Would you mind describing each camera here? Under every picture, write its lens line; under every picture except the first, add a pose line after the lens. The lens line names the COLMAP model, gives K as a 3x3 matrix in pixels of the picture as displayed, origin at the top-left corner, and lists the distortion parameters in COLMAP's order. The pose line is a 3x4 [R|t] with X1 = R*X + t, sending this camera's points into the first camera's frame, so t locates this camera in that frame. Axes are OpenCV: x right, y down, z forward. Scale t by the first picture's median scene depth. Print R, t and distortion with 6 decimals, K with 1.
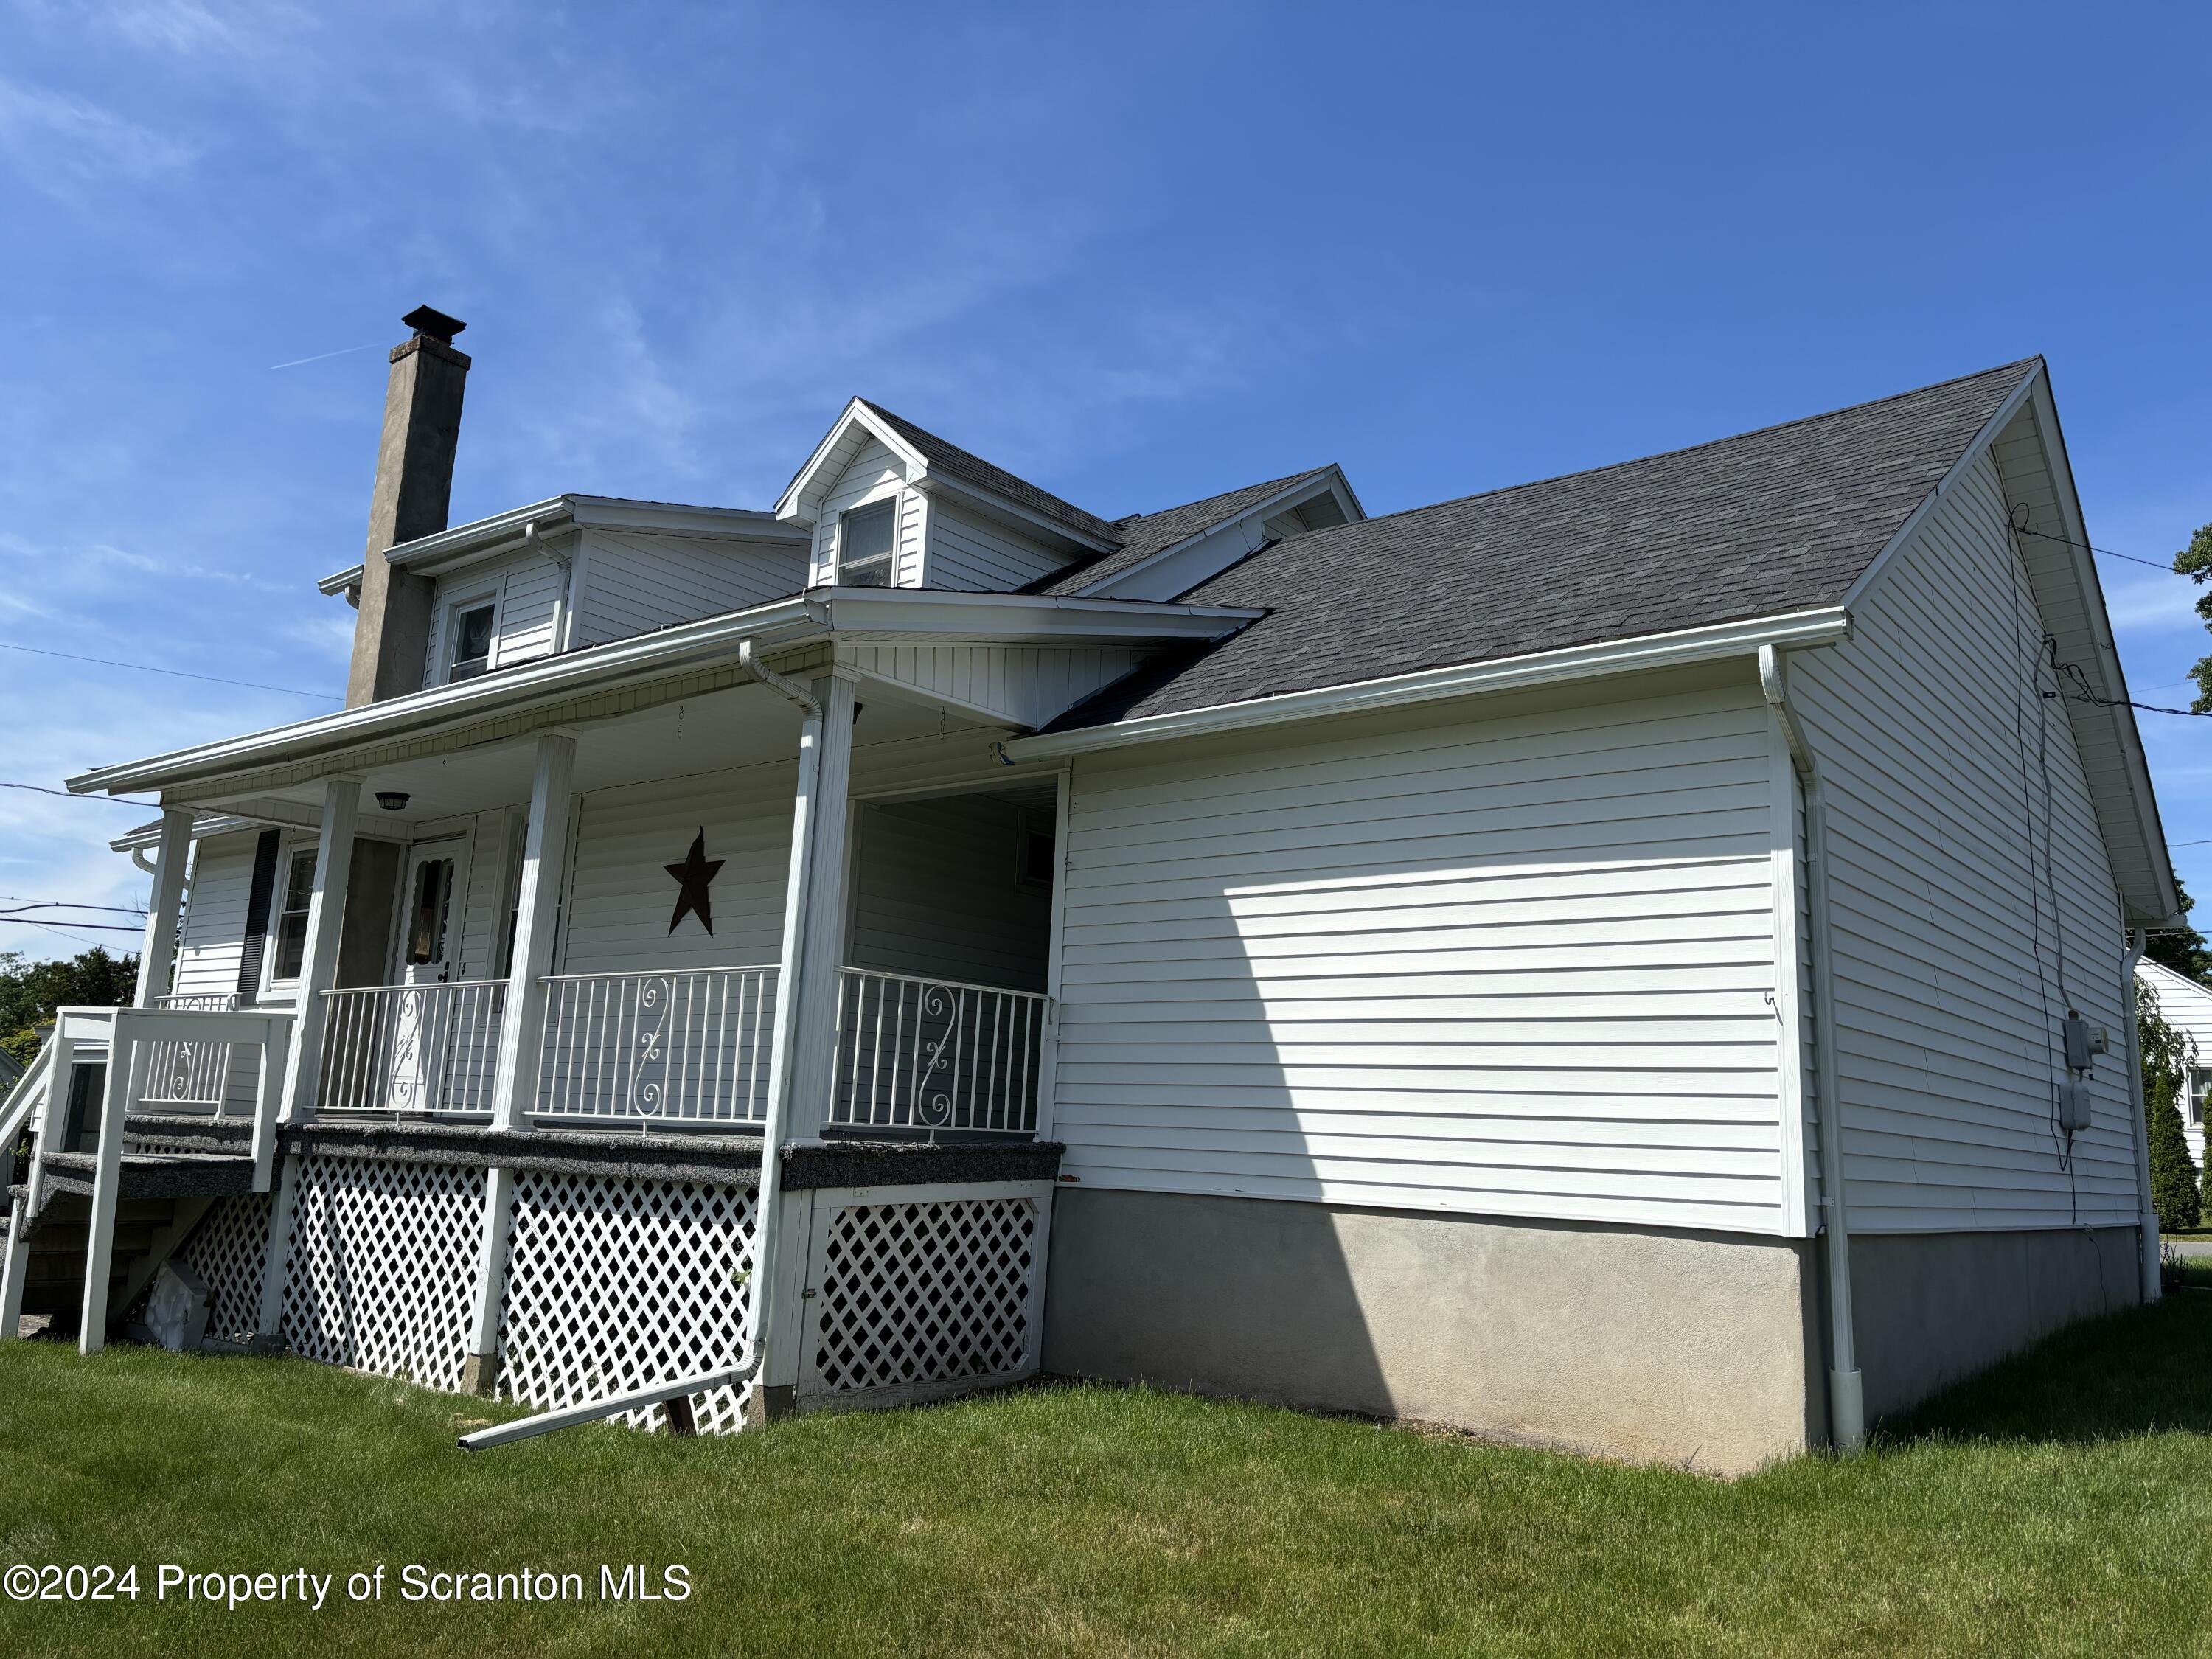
lens RADIAL K [[1670.5, 0, 1098.7], [0, 1670.5, 834.8], [0, 0, 1]] dist [0.050040, -0.025995]
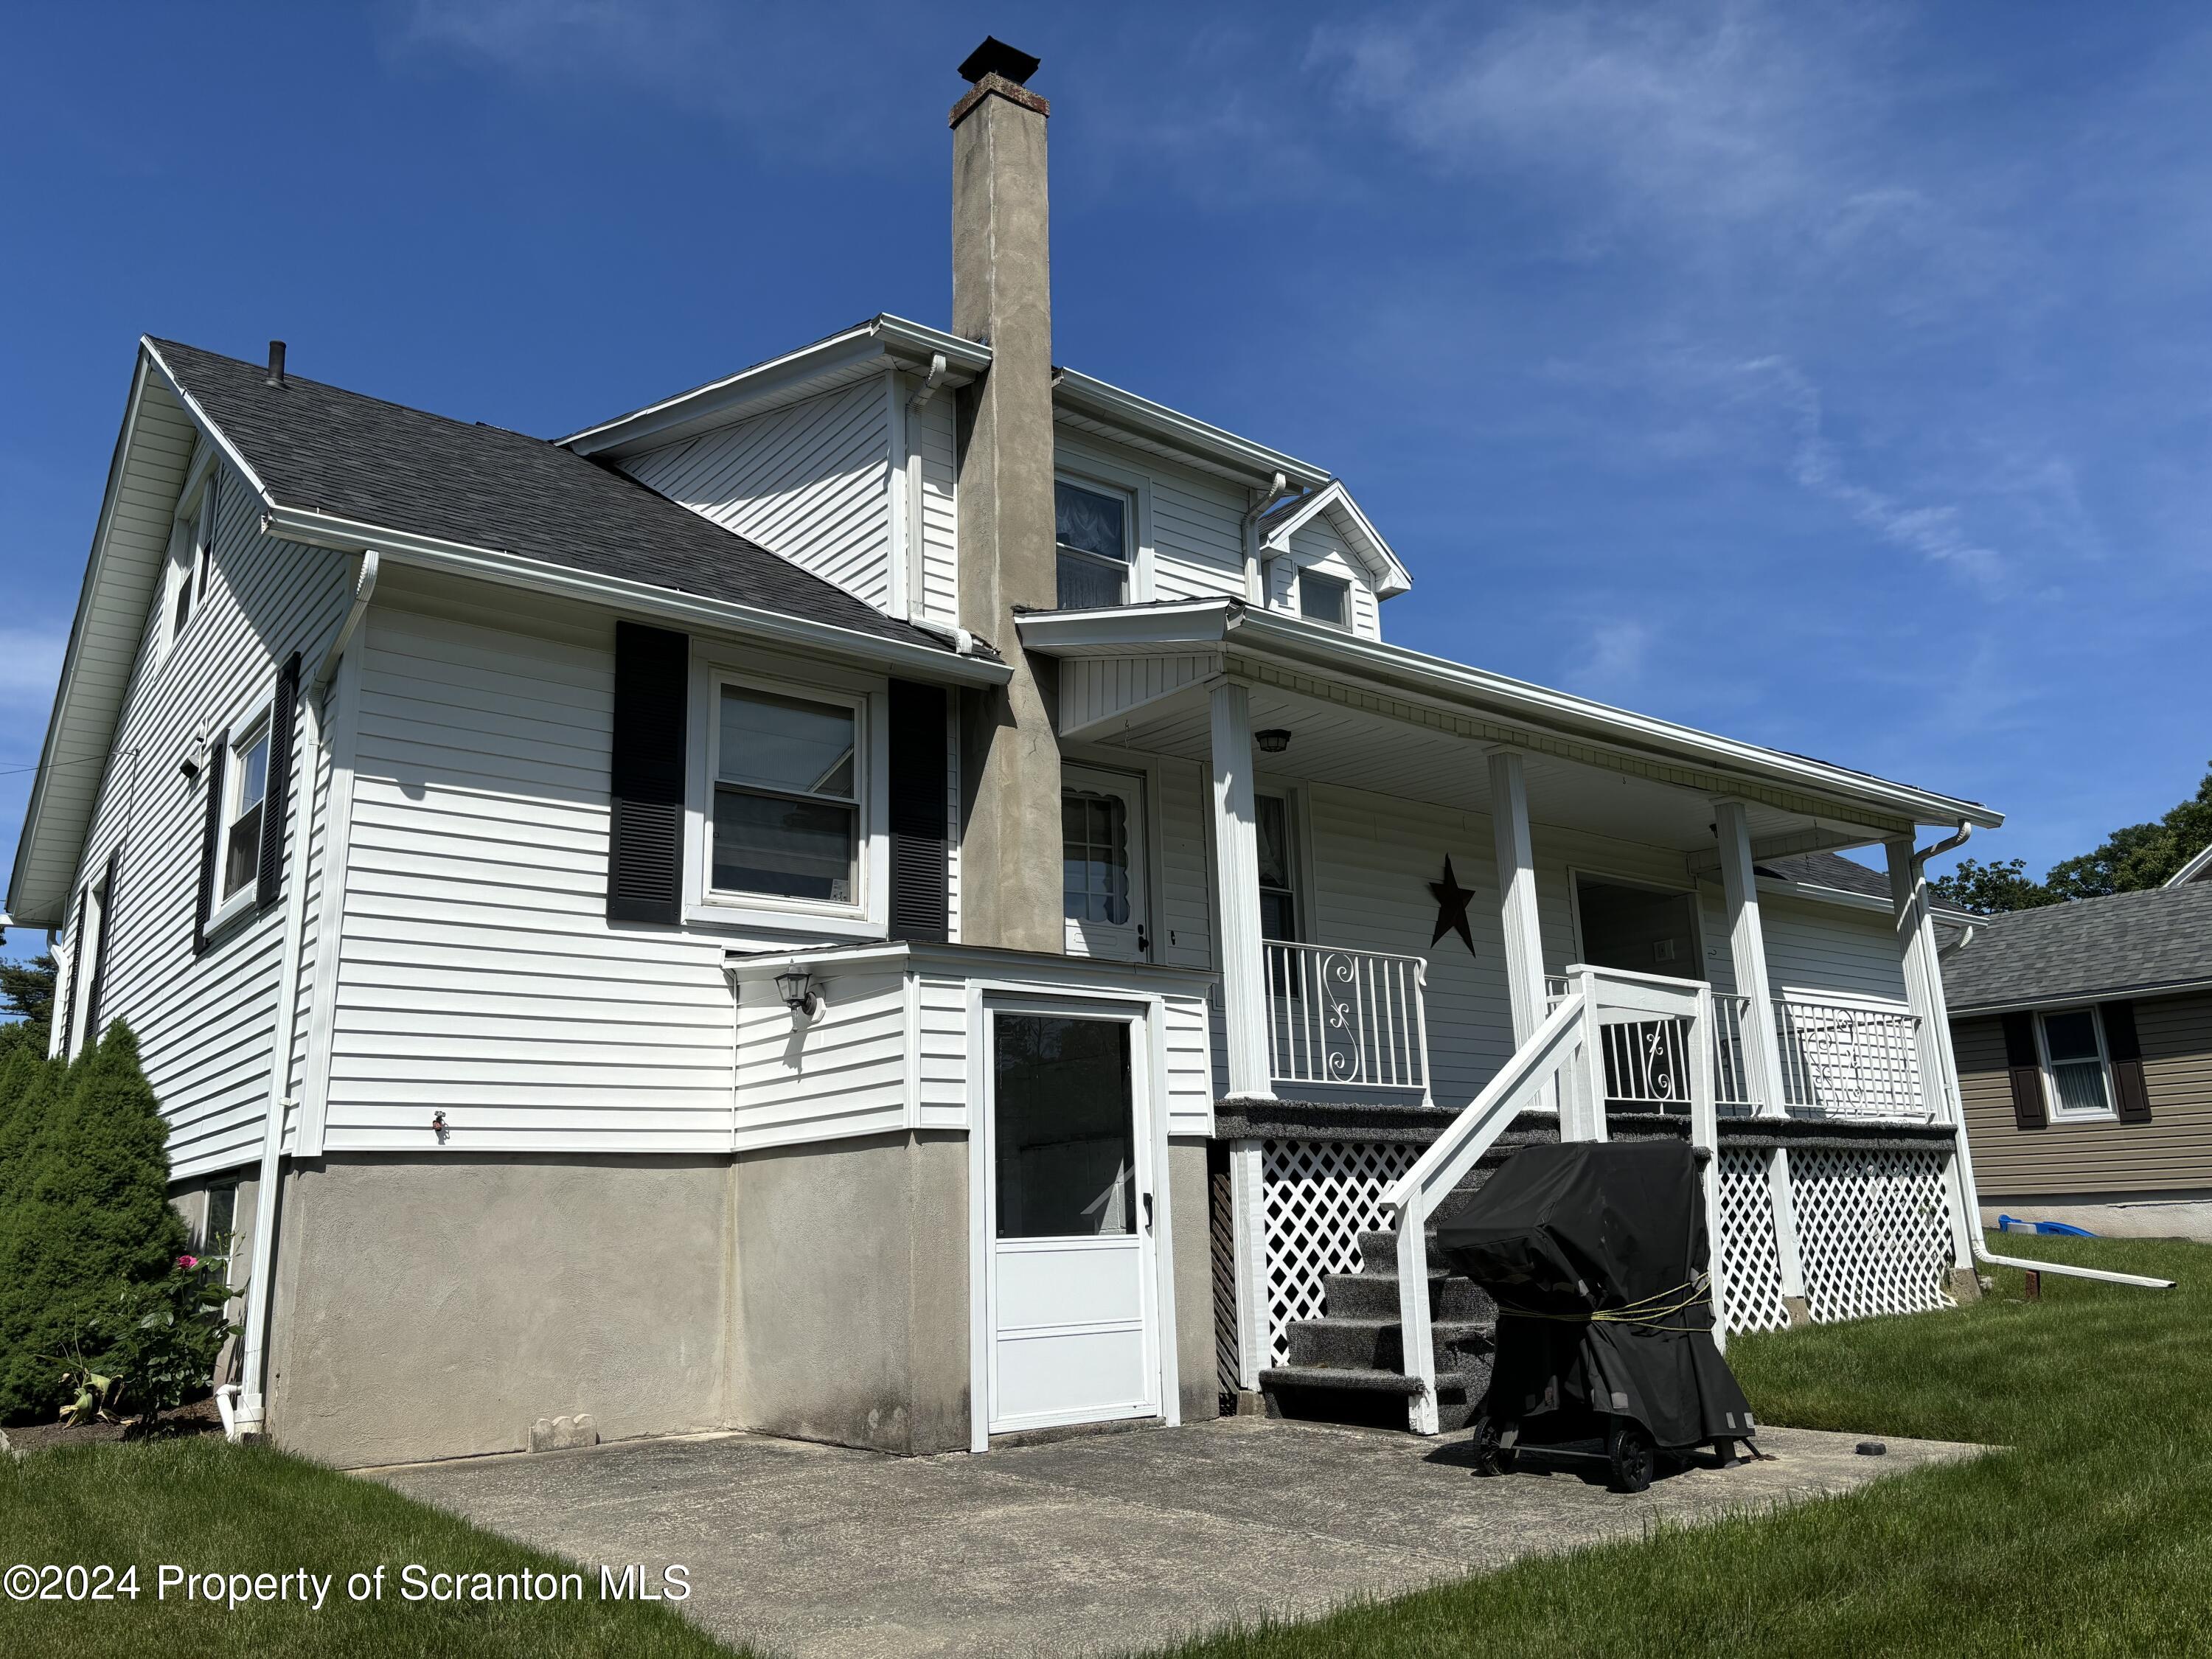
lens RADIAL K [[1670.5, 0, 1098.5], [0, 1670.5, 828.5], [0, 0, 1]] dist [0.050040, -0.025995]
pose [[0.213453, 0.178464, 0.960515, -1.693250], [-0.137634, 0.978861, -0.151287, 0.222532], [-0.967210, -0.099906, 0.233503, 1.209722]]
